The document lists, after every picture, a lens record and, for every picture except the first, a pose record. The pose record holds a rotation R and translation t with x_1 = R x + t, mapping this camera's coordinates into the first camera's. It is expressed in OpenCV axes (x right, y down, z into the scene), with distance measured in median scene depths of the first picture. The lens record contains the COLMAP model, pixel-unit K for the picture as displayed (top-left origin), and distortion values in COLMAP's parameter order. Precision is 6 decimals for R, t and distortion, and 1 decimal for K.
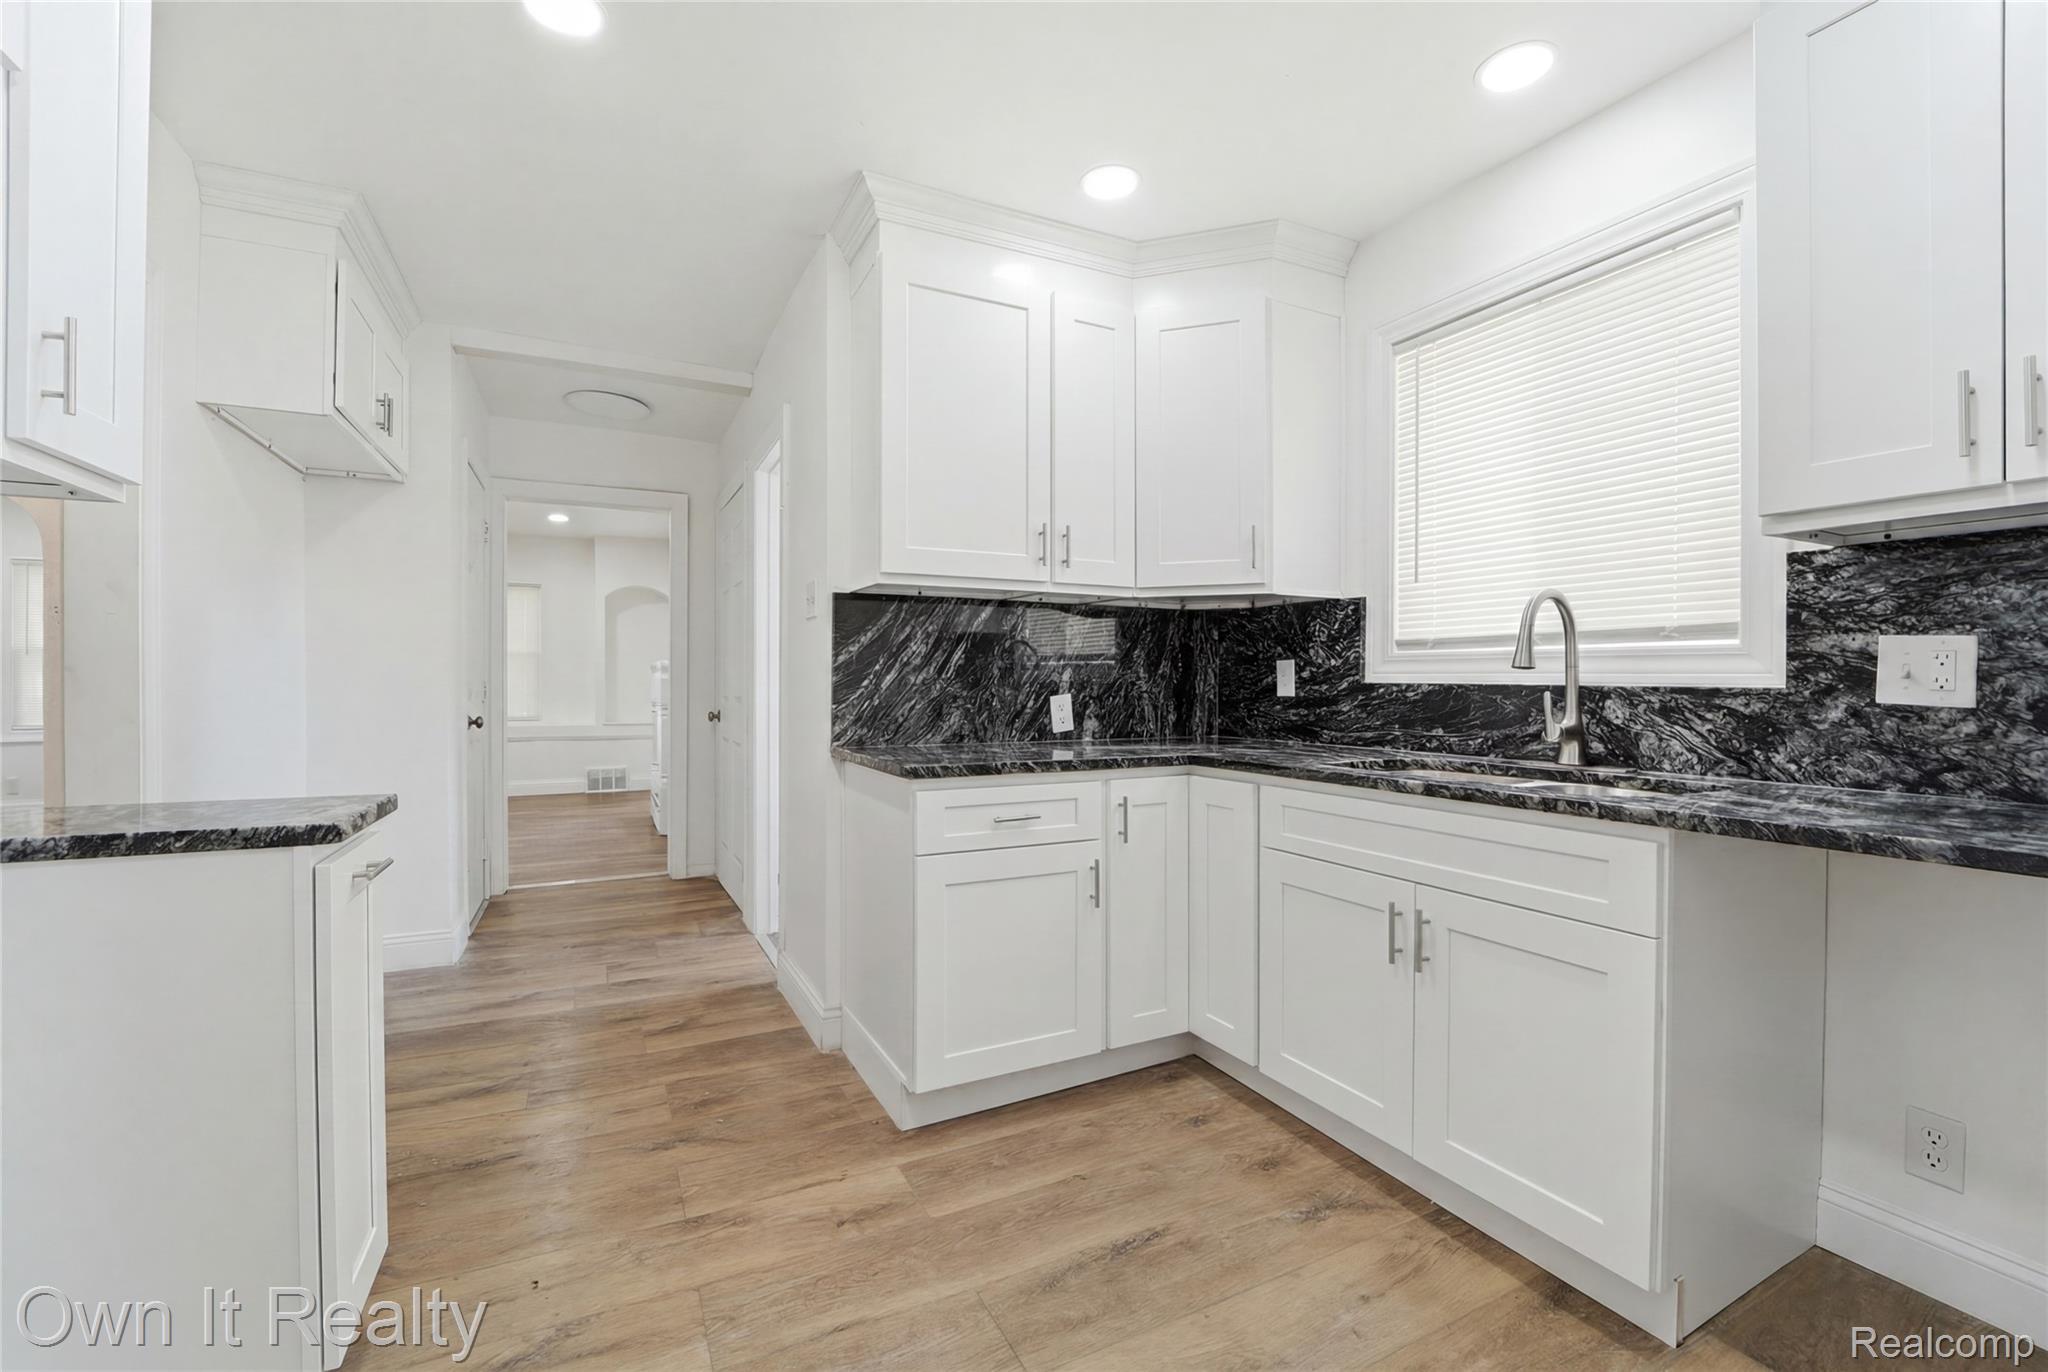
lens RADIAL K [[846.2, 0, 1022.0], [0, 846.2, 682.5], [0, 0, 1]] dist [-0.014074, 0.000259]
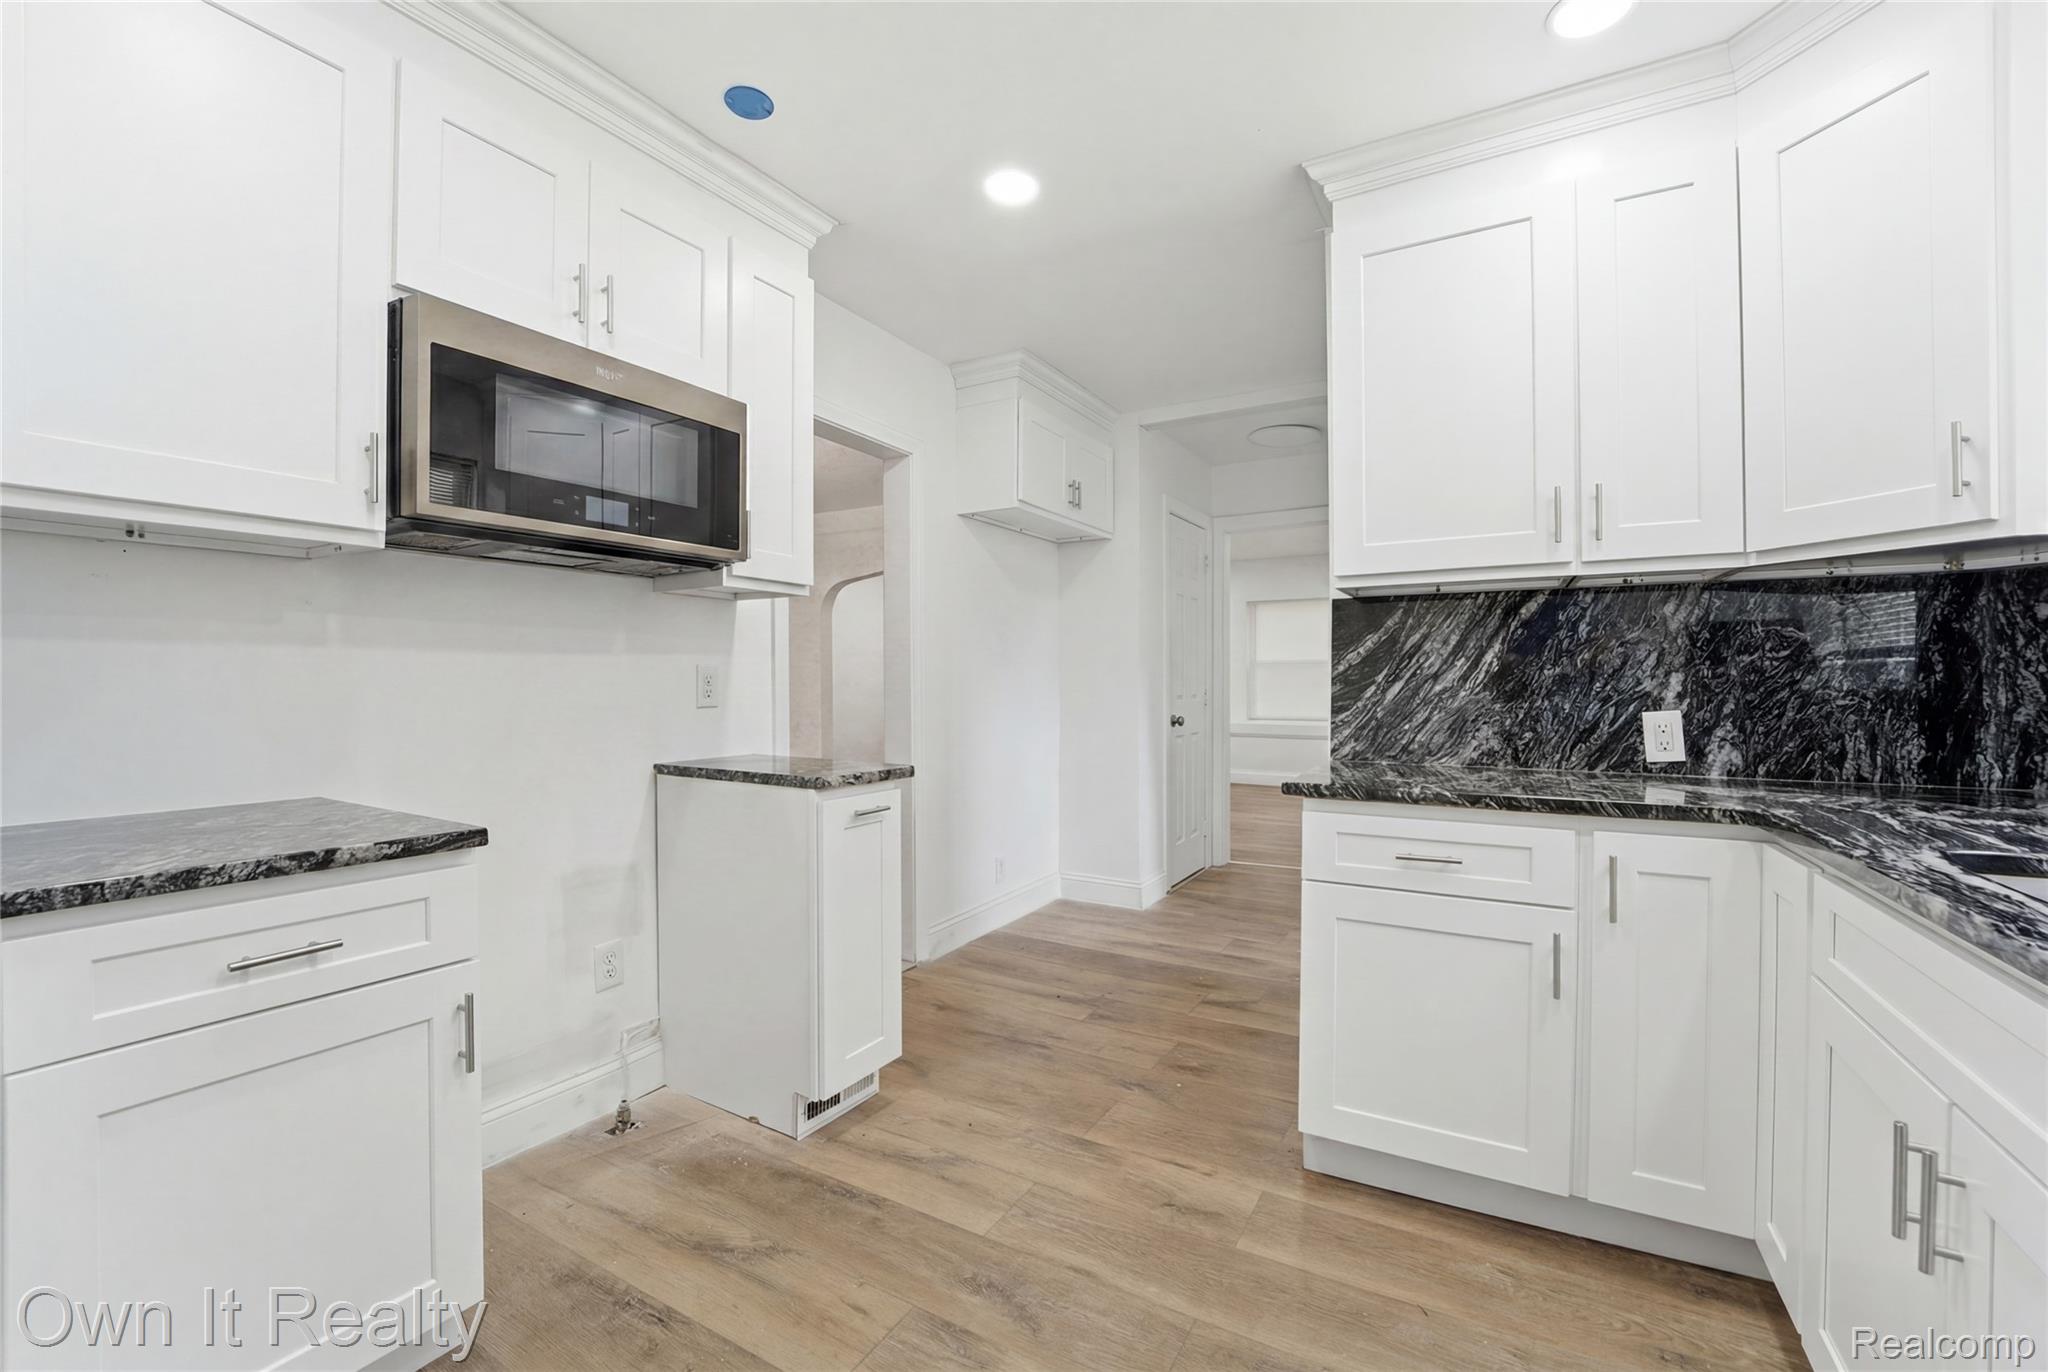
lens RADIAL K [[846.2, 0, 1030.3], [0, 846.2, 684.4], [0, 0, 1]] dist [-0.014074, 0.000259]
pose [[0.563166, 0.000779, -0.826343, 0.468990], [-0.001124, 0.999999, 0.000176, -0.010728], [0.826343, 0.000830, 0.563167, 0.215679]]
